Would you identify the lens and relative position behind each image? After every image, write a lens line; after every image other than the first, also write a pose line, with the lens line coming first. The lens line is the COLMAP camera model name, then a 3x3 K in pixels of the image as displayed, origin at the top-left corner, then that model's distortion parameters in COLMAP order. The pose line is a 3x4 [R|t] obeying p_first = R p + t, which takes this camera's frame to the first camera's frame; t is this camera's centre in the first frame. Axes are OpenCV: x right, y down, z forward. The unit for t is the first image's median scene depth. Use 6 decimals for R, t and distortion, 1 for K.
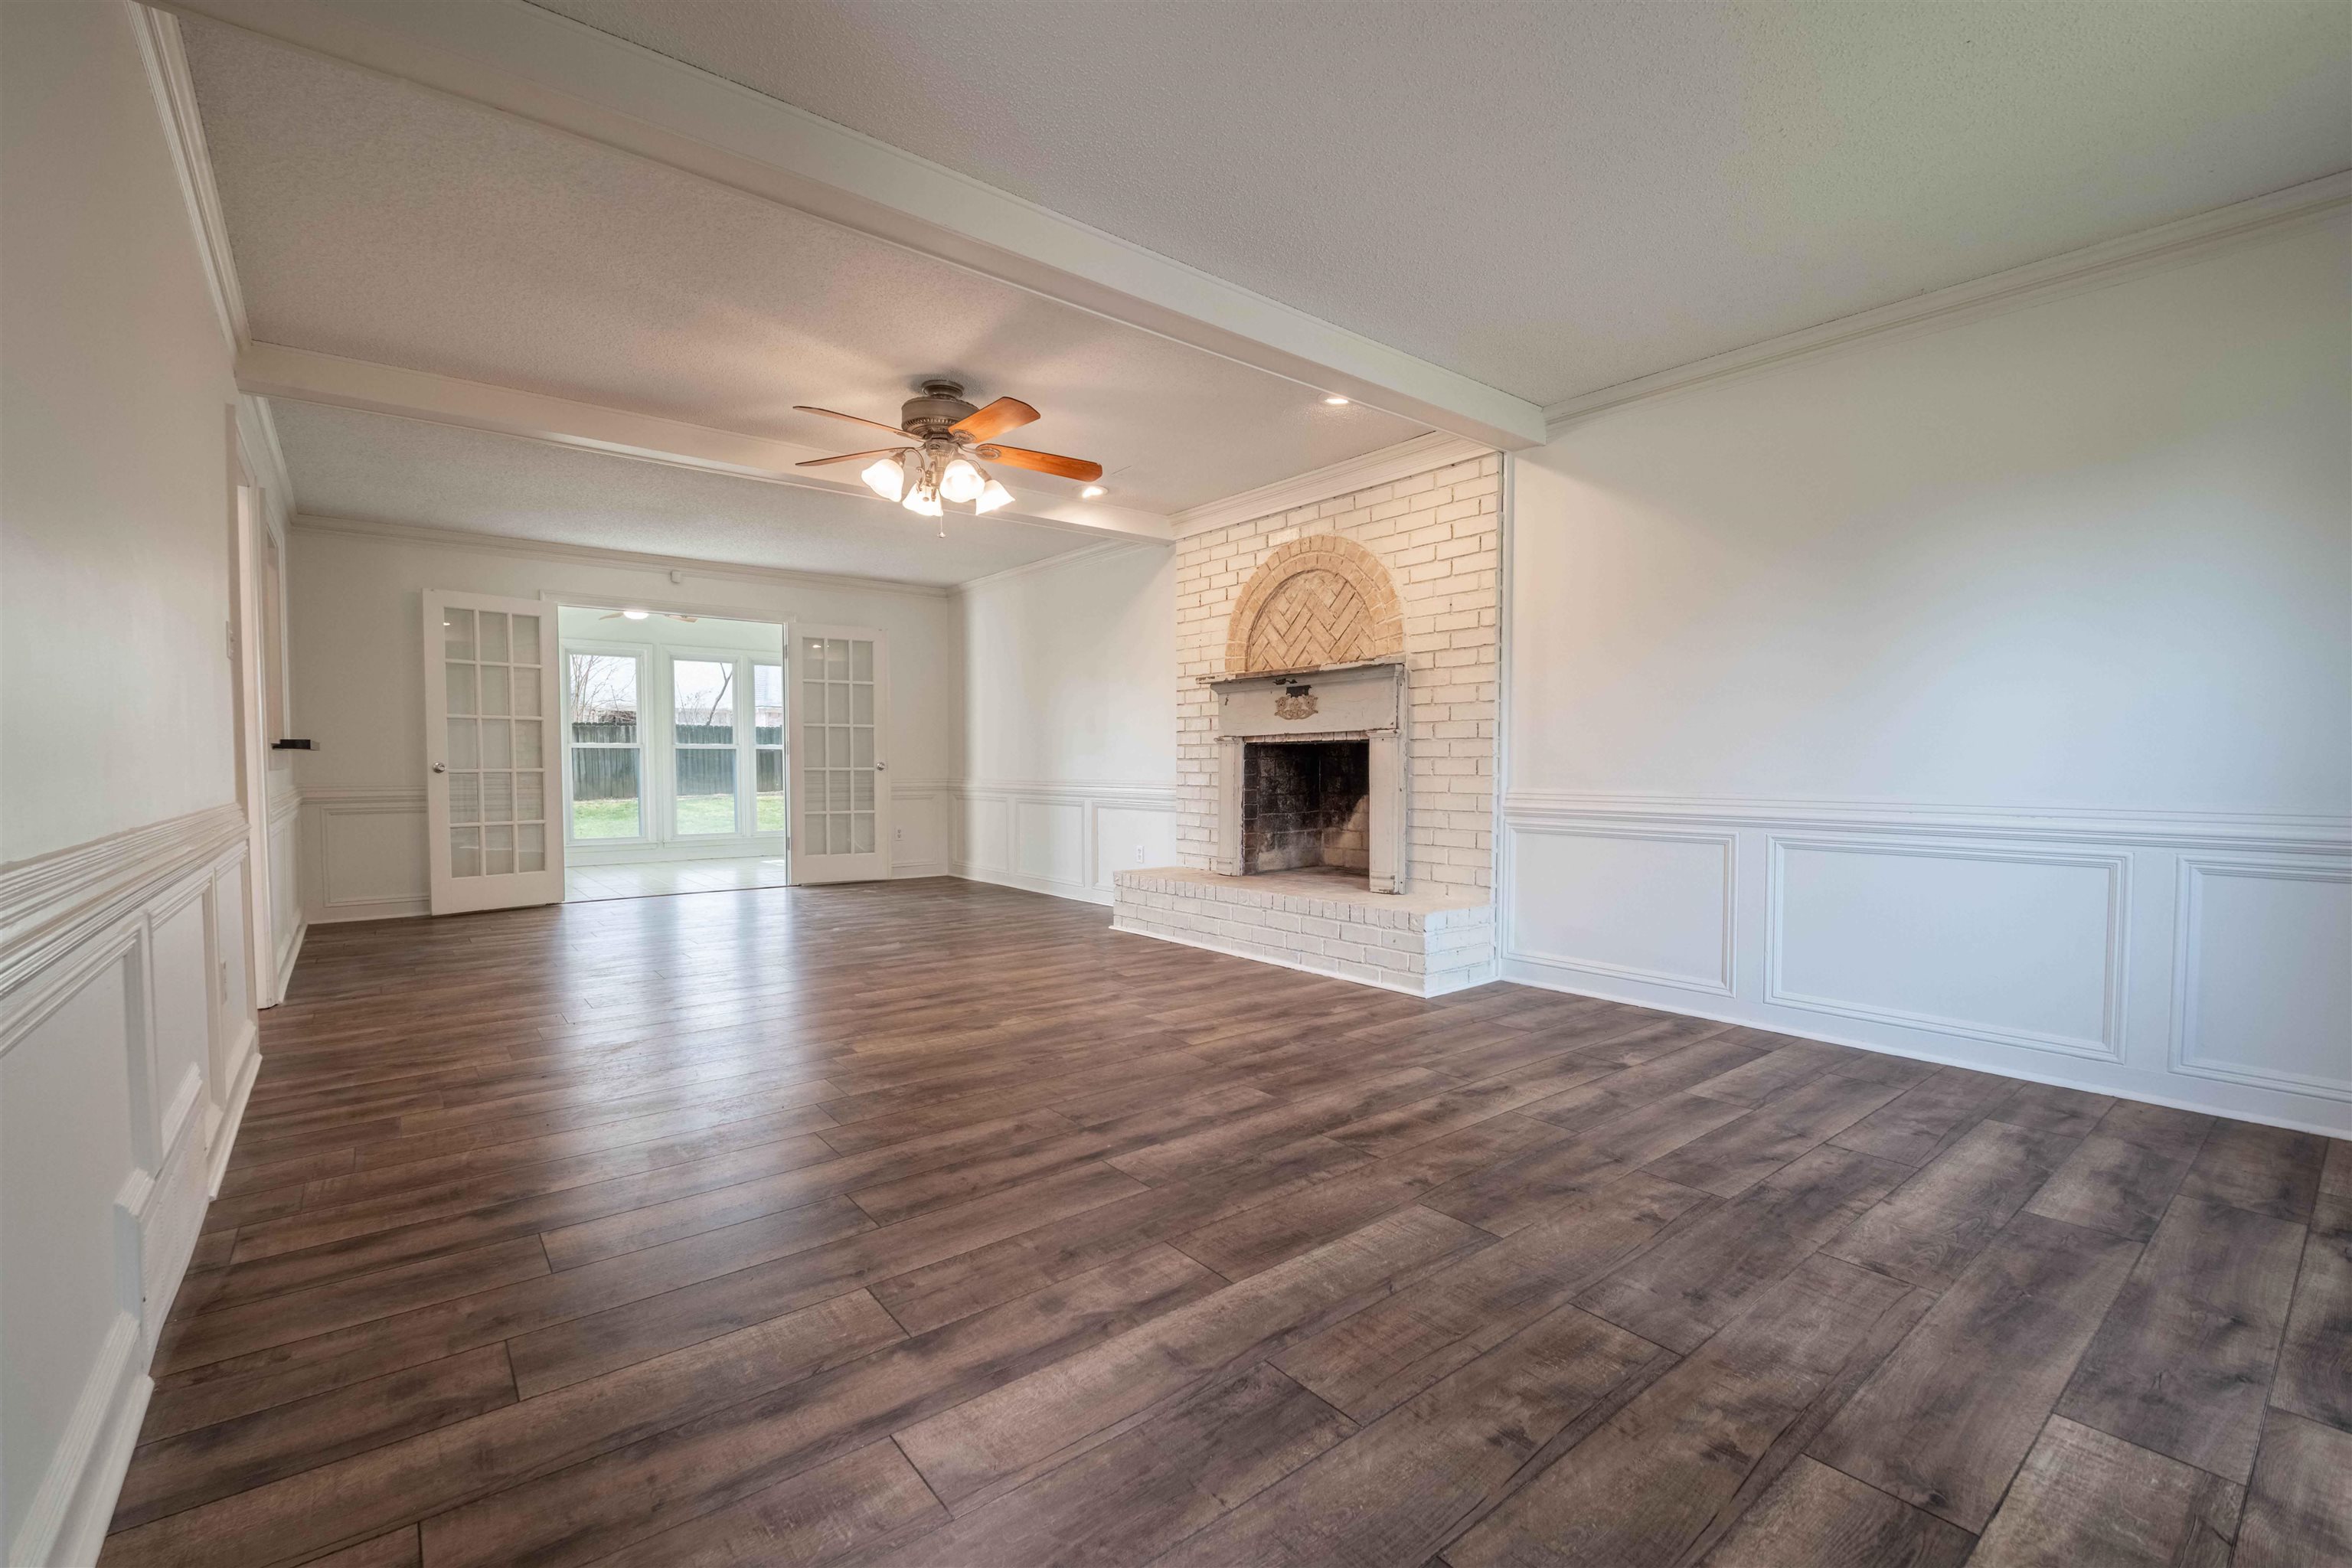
lens RADIAL K [[990.9, 0, 1140.0], [0, 990.9, 801.0], [0, 0, 1]] dist [0.006076, -0.013459]
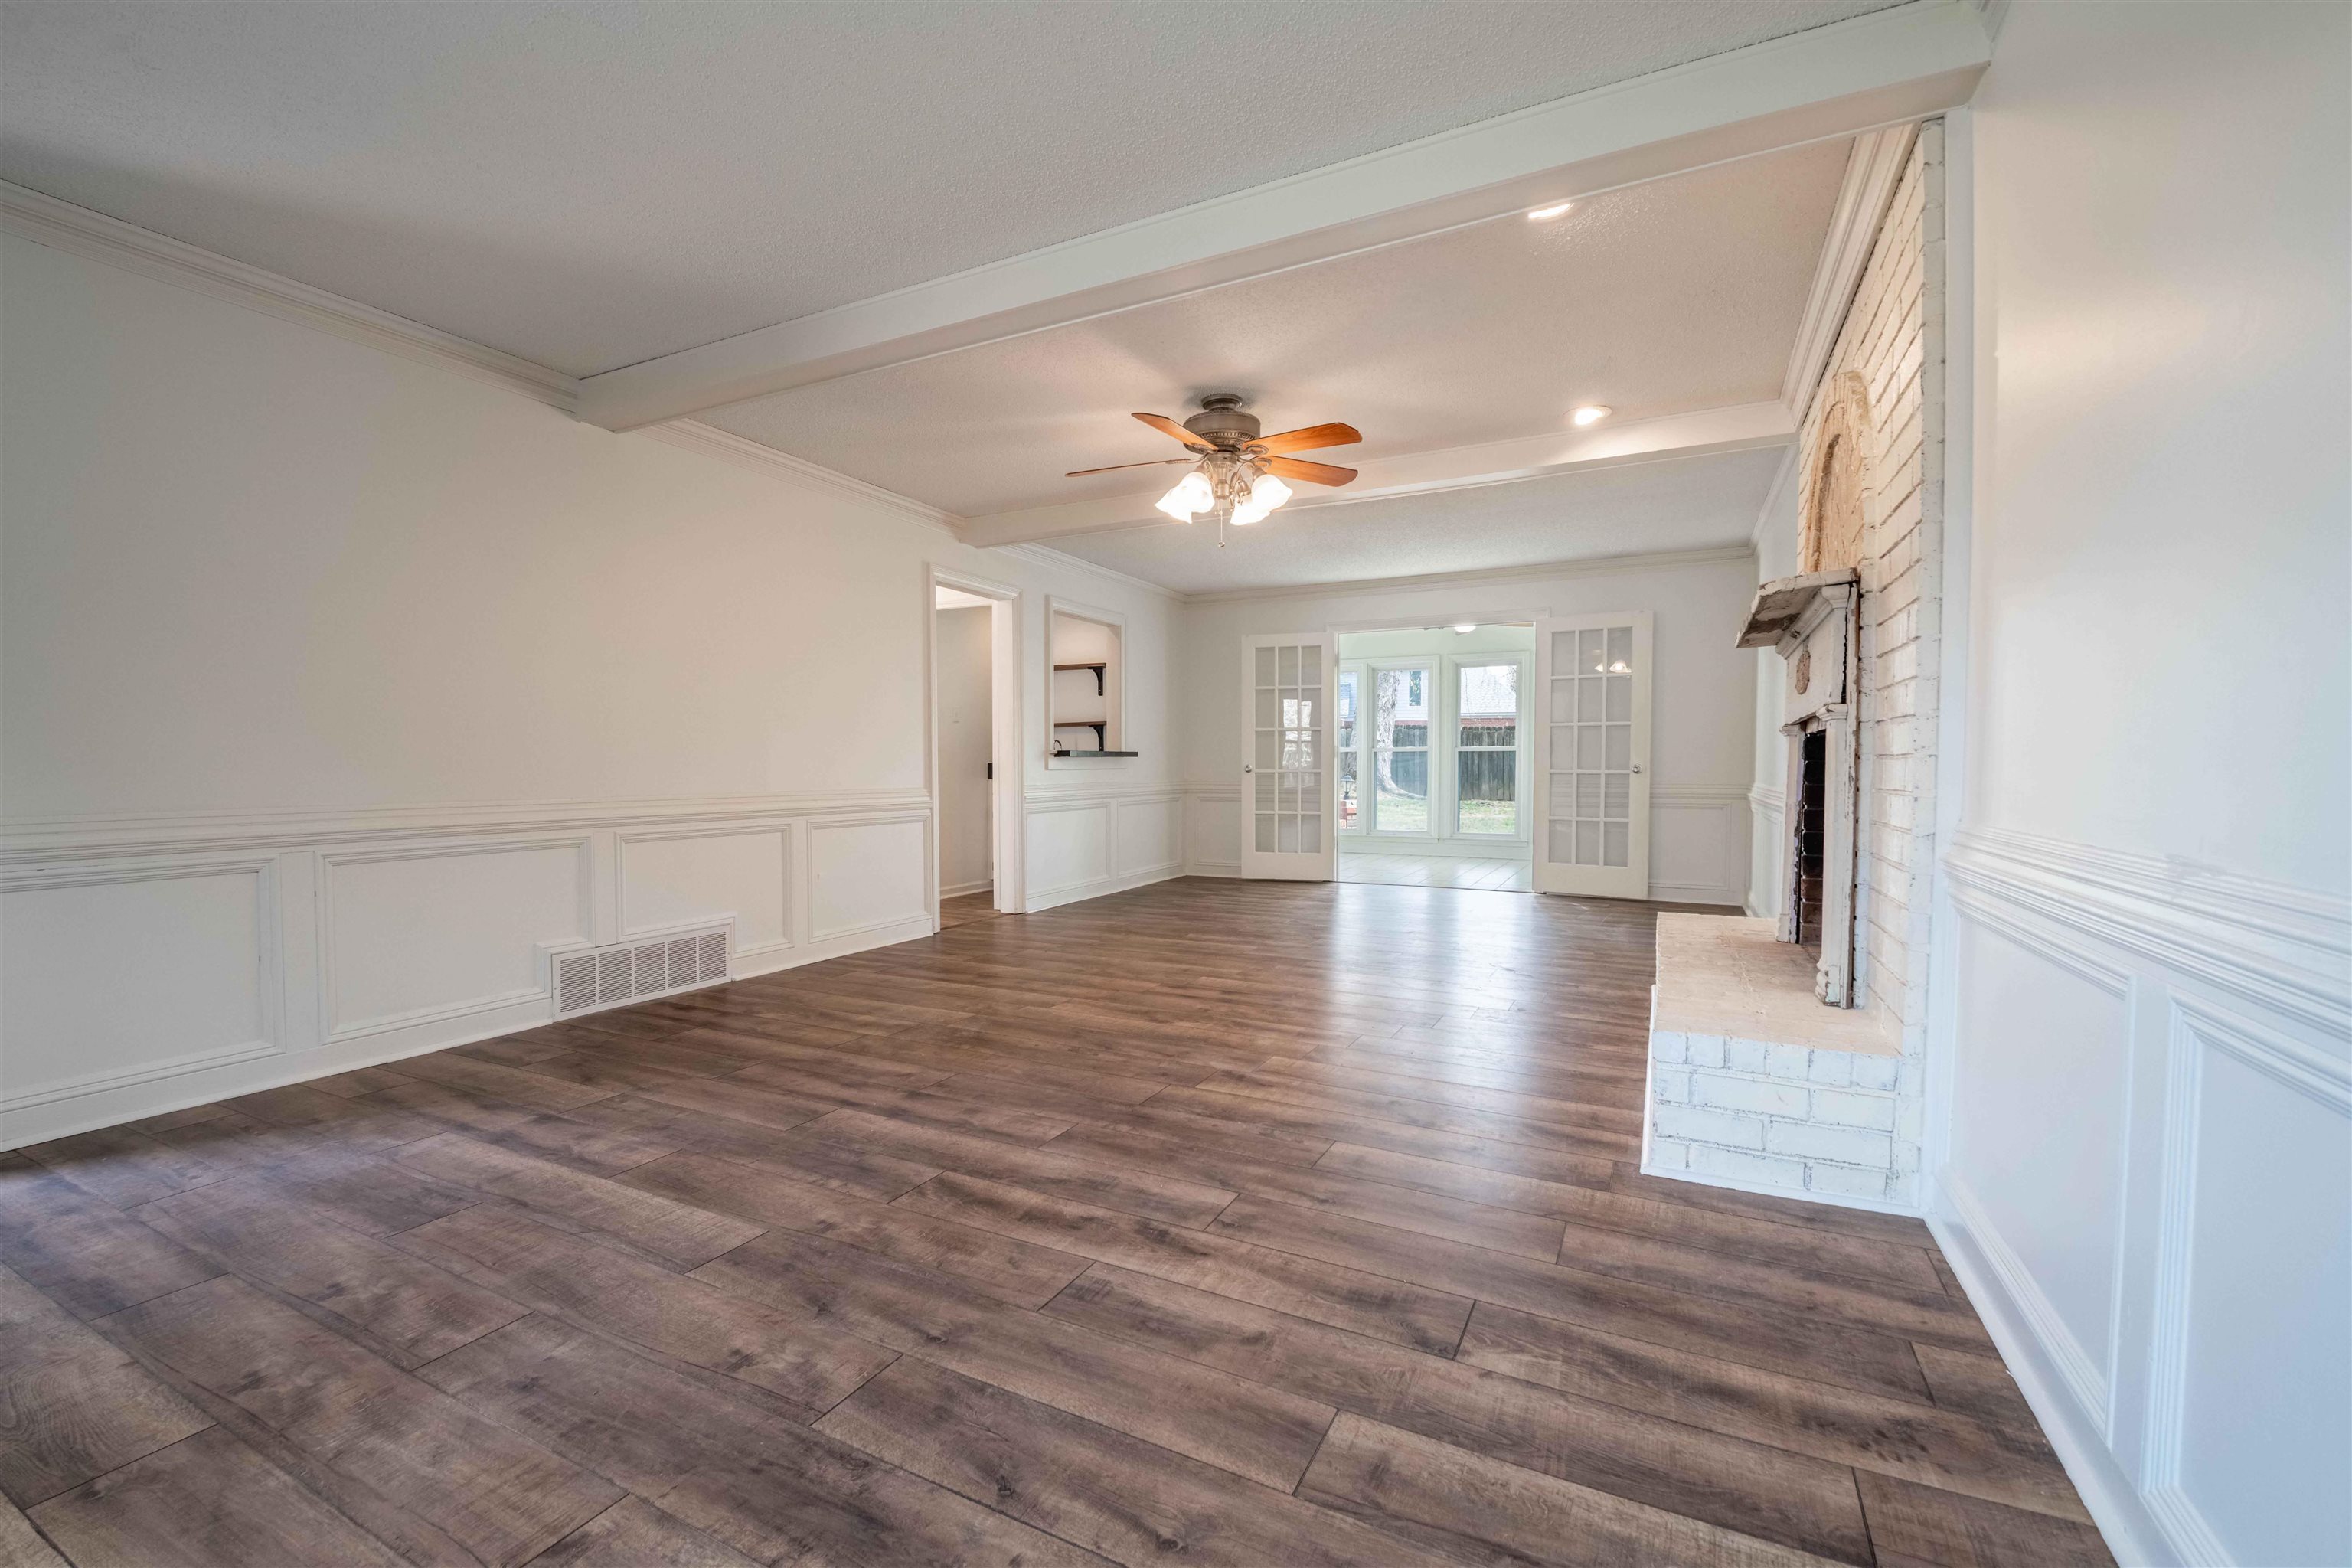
lens RADIAL K [[990.9, 0, 1140.0], [0, 990.9, 801.0], [0, 0, 1]] dist [0.006076, -0.013459]
pose [[0.413964, 0.031900, -0.909734, 1.065523], [-0.033246, 0.999249, 0.019911, -0.027312], [0.909686, 0.022002, 0.414713, 0.770598]]
